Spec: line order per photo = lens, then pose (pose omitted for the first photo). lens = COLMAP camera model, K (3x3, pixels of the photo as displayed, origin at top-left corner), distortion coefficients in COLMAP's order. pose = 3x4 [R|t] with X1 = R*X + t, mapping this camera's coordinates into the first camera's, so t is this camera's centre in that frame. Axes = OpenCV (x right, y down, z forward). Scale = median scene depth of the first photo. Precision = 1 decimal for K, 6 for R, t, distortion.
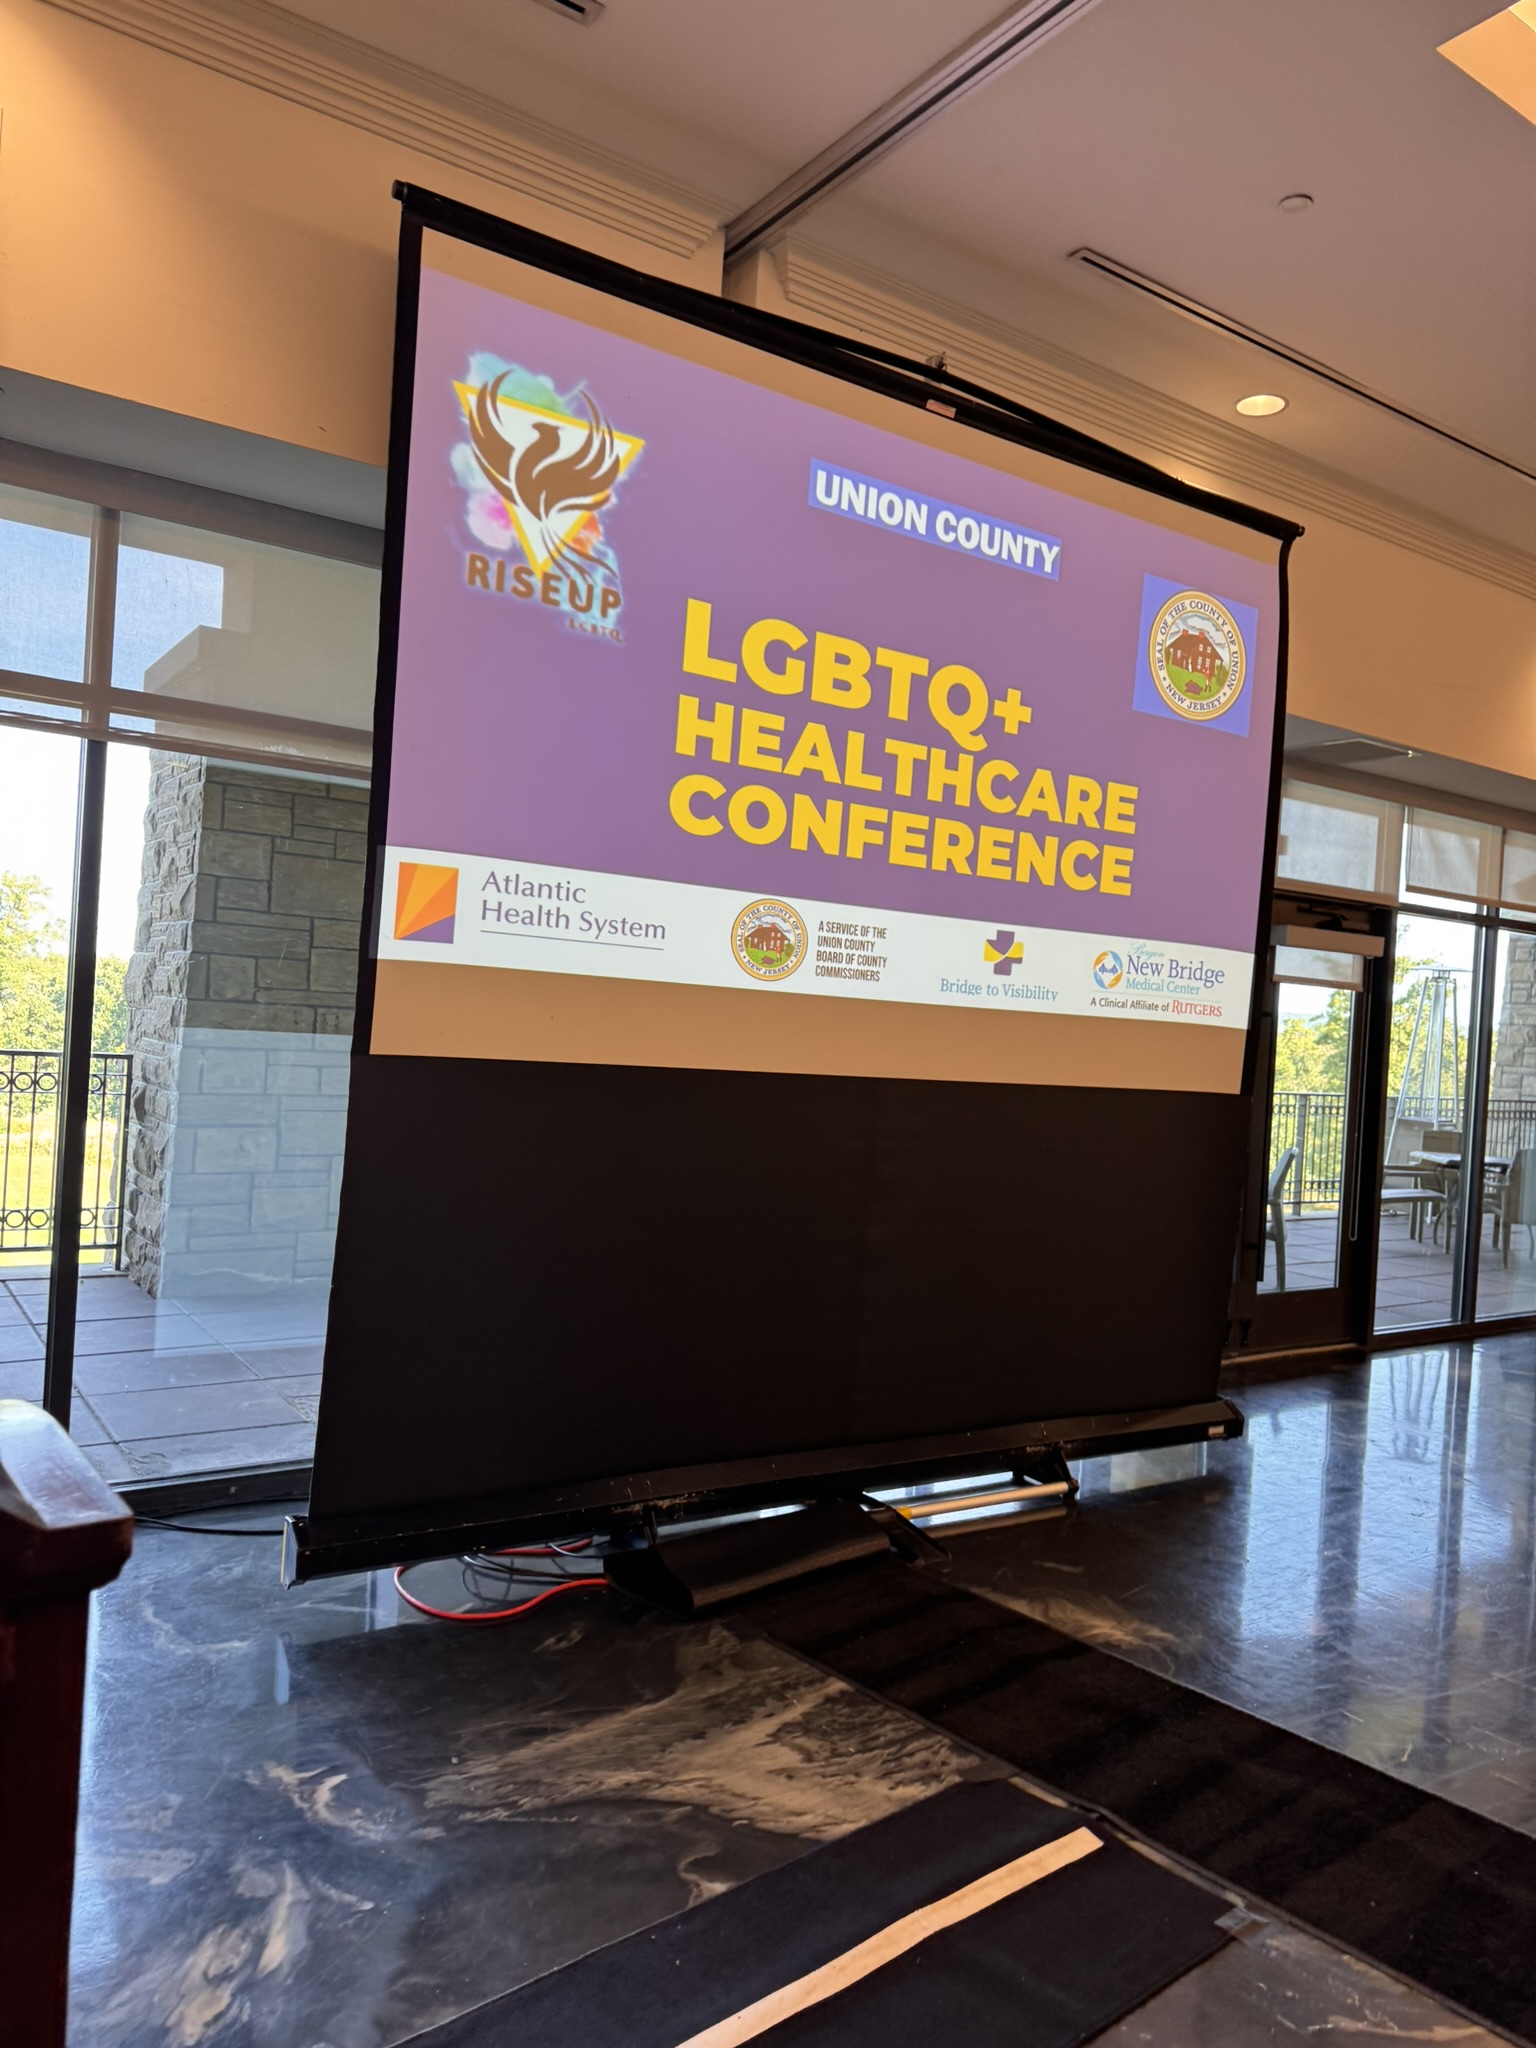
lens RADIAL K [[1396.9, 0, 768.0], [0, 1396.9, 1024.0], [0, 0, 1]] dist [0.170056, -0.332071]
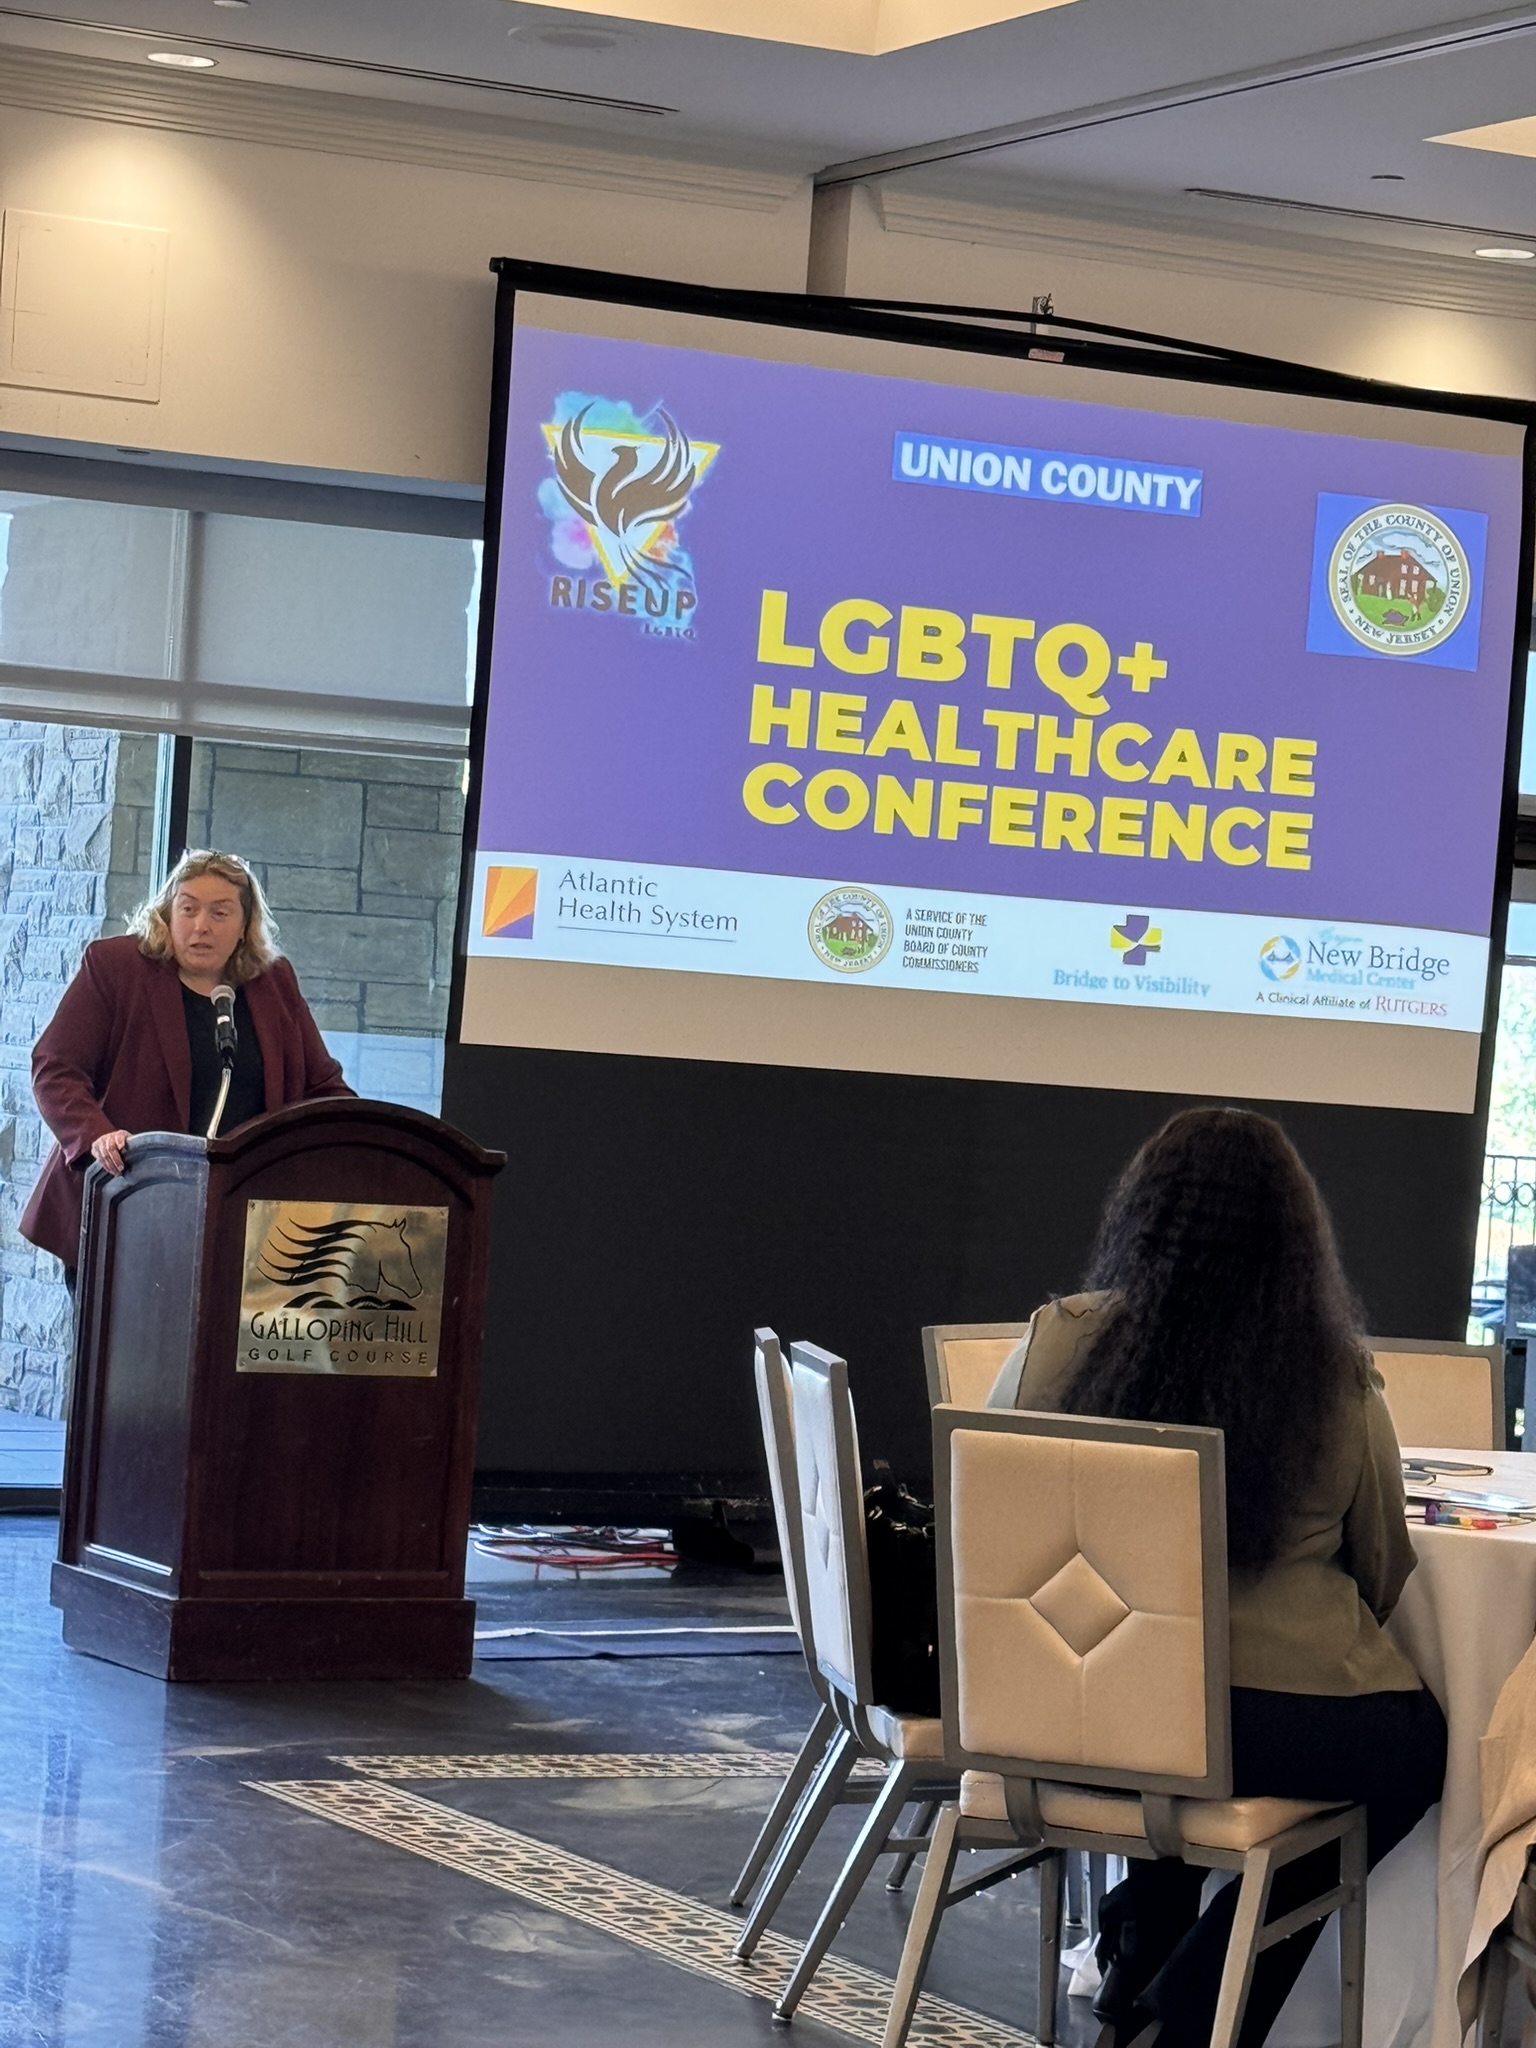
lens RADIAL K [[5490.5, 0, 768.0], [0, 5490.5, 1024.0], [0, 0, 1]] dist [0.136610, -1.001065]
pose [[0.992851, 0.005268, -0.119245, 0.376819], [-0.006341, 0.999943, -0.008615, 0.034786], [0.119193, 0.009309, 0.992827, -2.607640]]
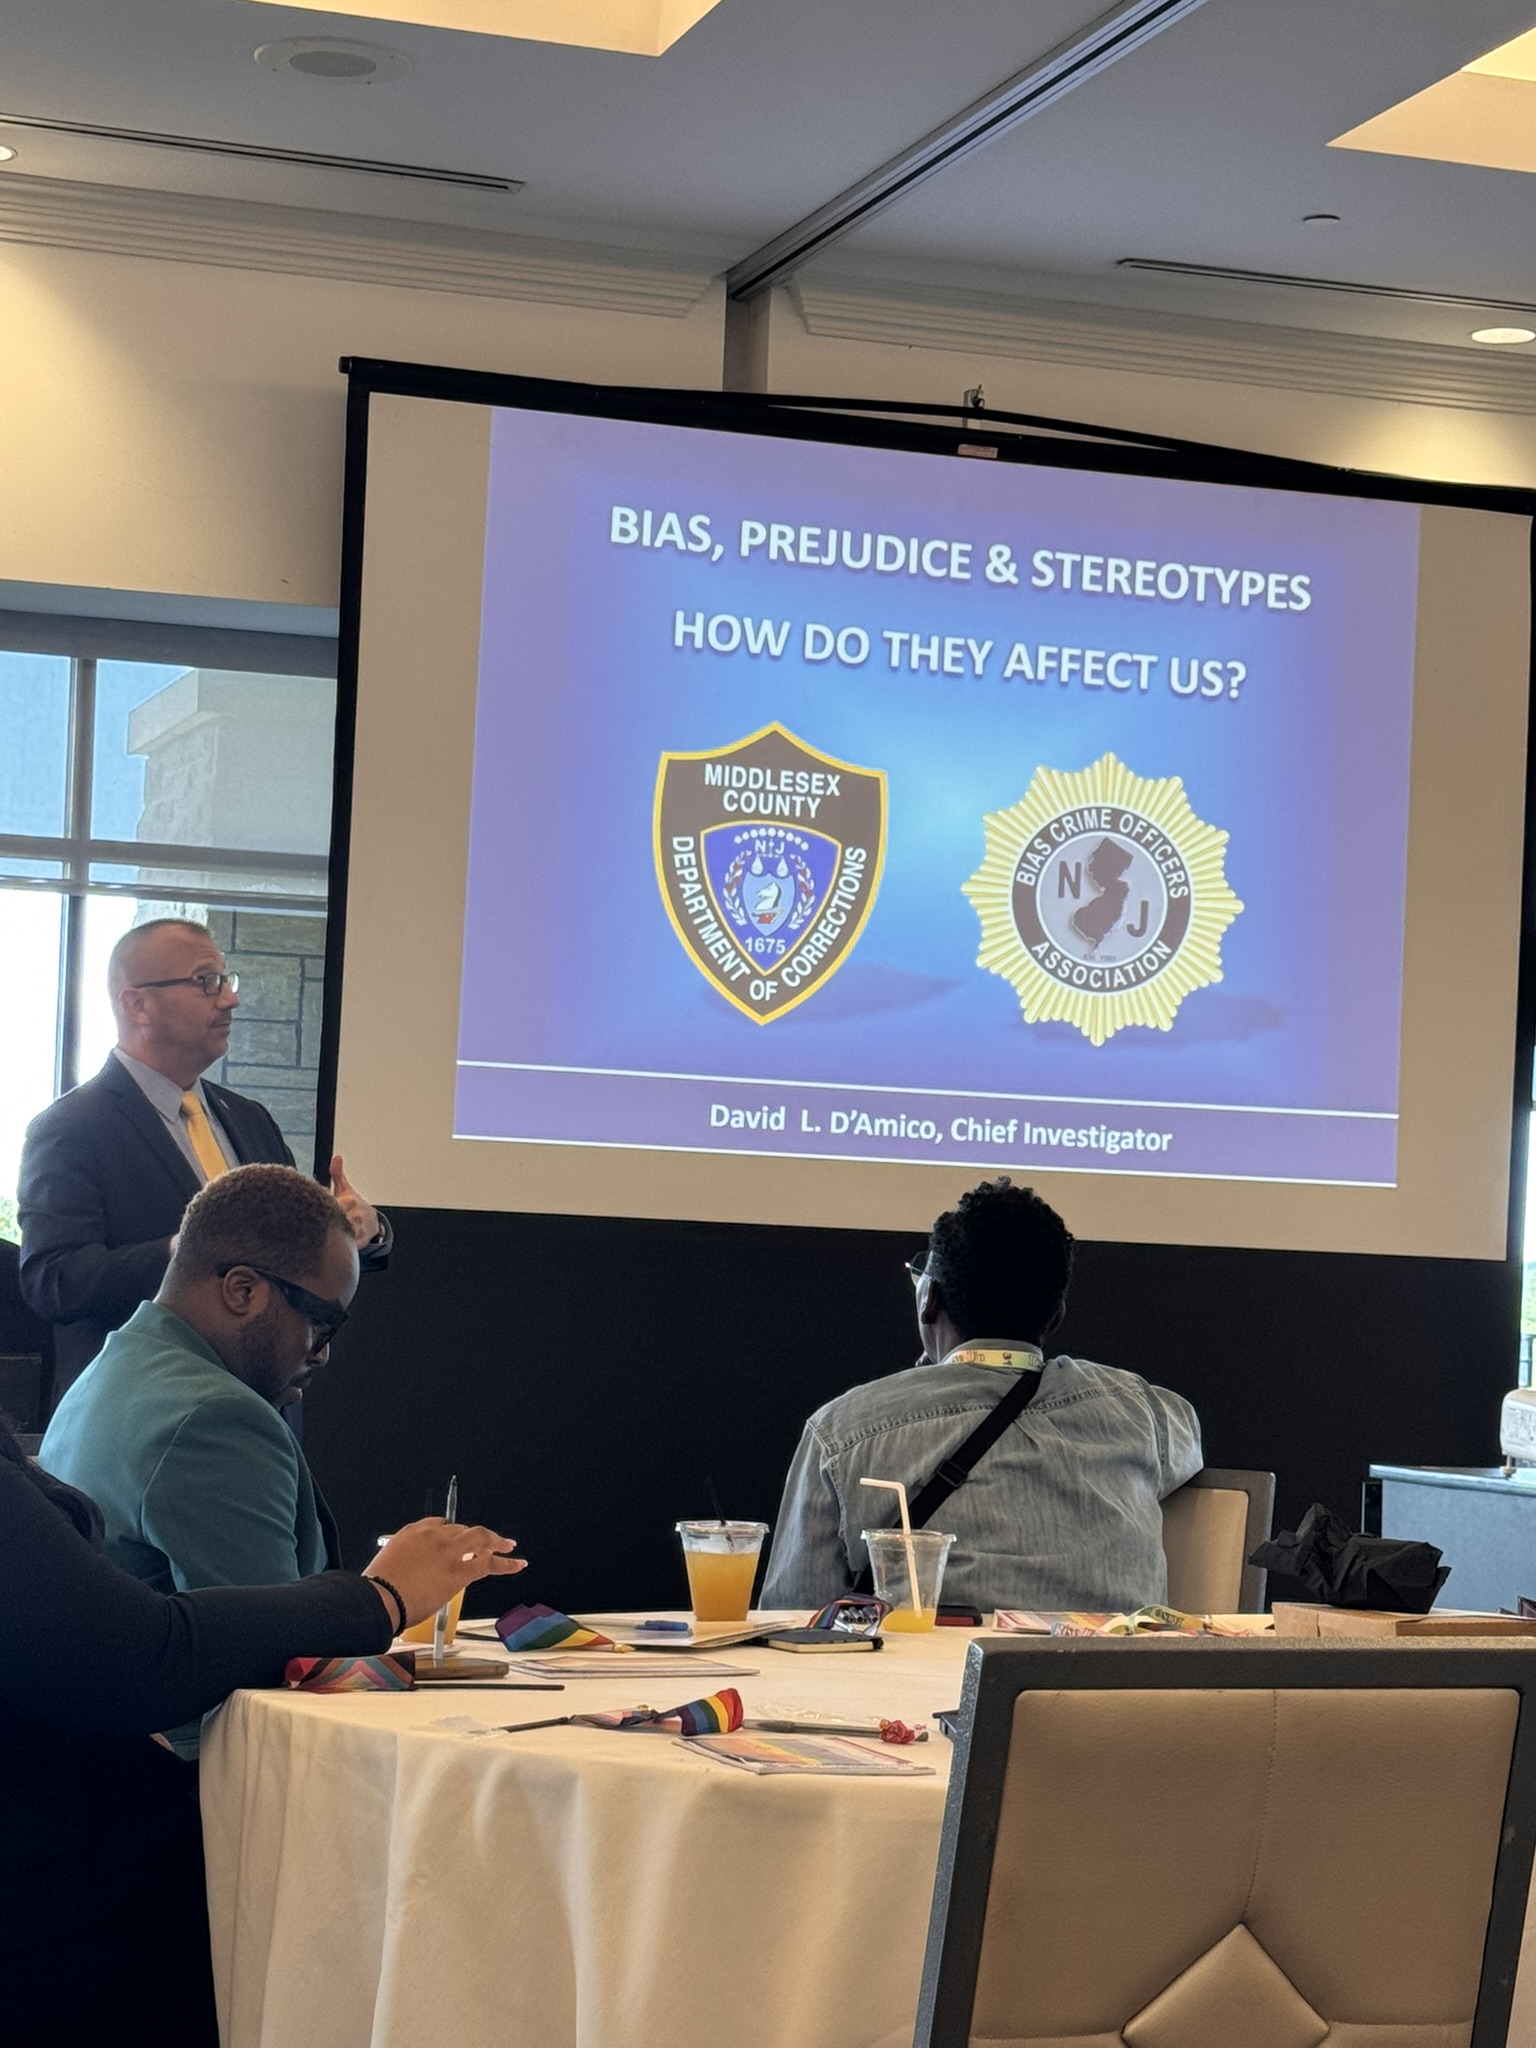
lens RADIAL K [[4160.3, 0, 768.0], [0, 4160.3, 1024.0], [0, 0, 1]] dist [0.027197, 2.154603]
pose [[0.964627, -0.042887, -0.260105, 0.650089], [0.021493, 0.996188, -0.084543, 0.124947], [0.262739, 0.075962, 0.961872, -1.451451]]
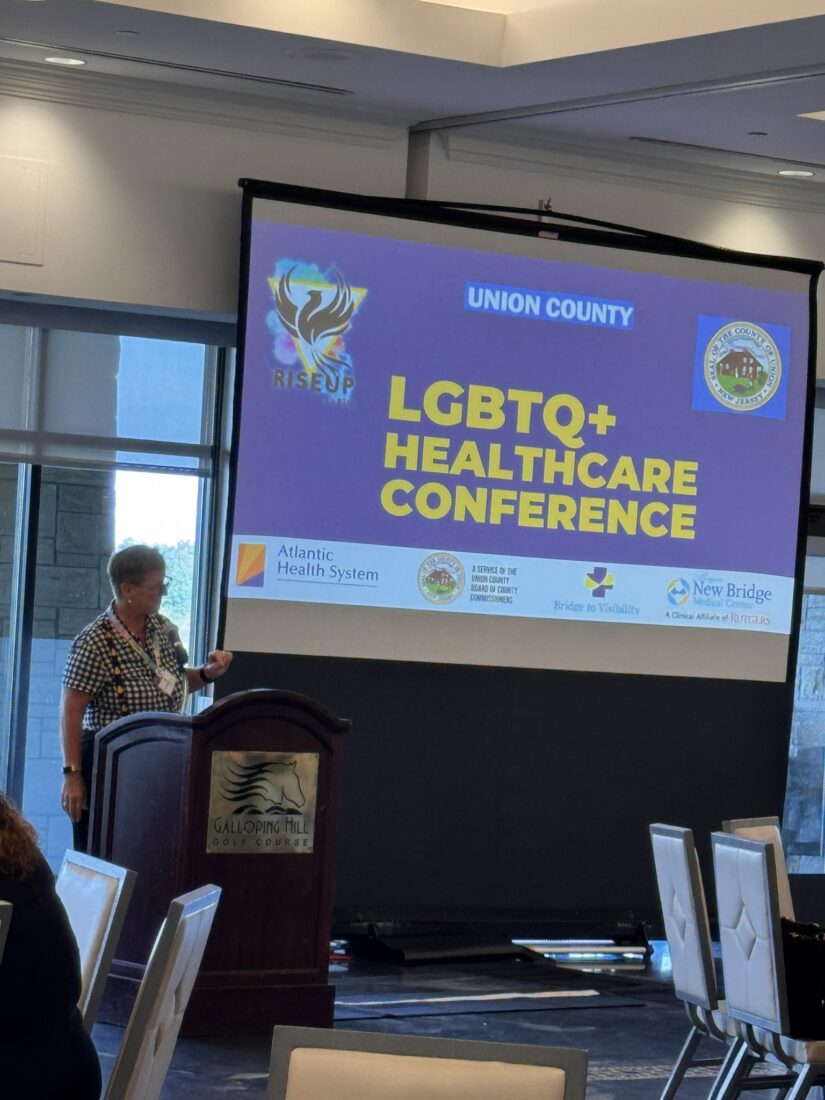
lens RADIAL K [[3624.4, 0, 412.5], [0, 3624.4, 550.0], [0, 0, 1]] dist [0.013822, 0.718739]
pose [[0.999832, -0.005518, 0.017489, -0.099217], [0.005922, 0.999714, -0.023151, 0.001953], [-0.017356, 0.023250, 0.999579, -2.987480]]
